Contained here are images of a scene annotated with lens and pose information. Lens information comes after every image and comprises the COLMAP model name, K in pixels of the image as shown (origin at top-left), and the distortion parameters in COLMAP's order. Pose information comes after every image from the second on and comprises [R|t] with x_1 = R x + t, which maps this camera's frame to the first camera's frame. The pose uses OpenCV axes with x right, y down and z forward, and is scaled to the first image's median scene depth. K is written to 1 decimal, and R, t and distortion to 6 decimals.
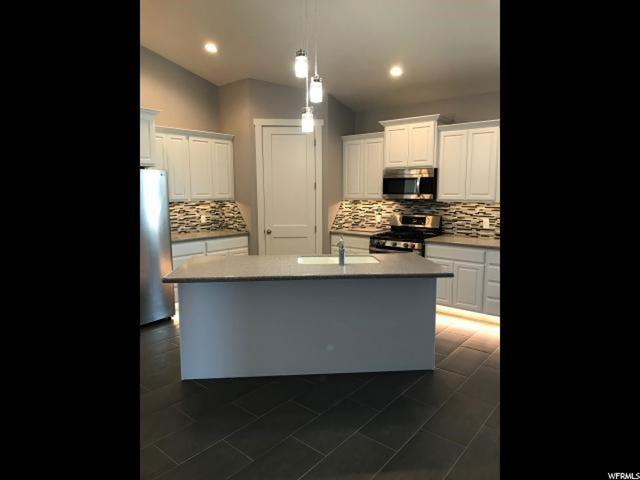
lens RADIAL K [[406.8, 0, 322.2], [0, 406.8, 238.5], [0, 0, 1]] dist [-0.000957, -0.000069]
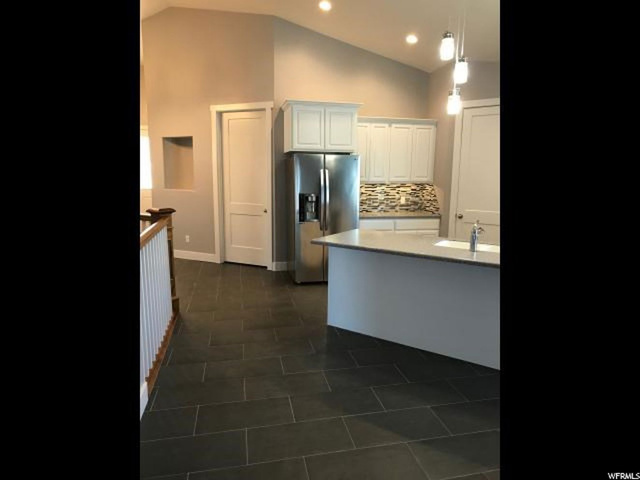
lens RADIAL K [[406.8, 0, 322.2], [0, 406.8, 238.5], [0, 0, 1]] dist [-0.000957, -0.000069]
pose [[0.791153, 0.108154, -0.601980, 0.205676], [-0.086964, 0.994133, 0.064317, 0.002623], [0.605405, 0.001466, 0.795917, 0.009085]]
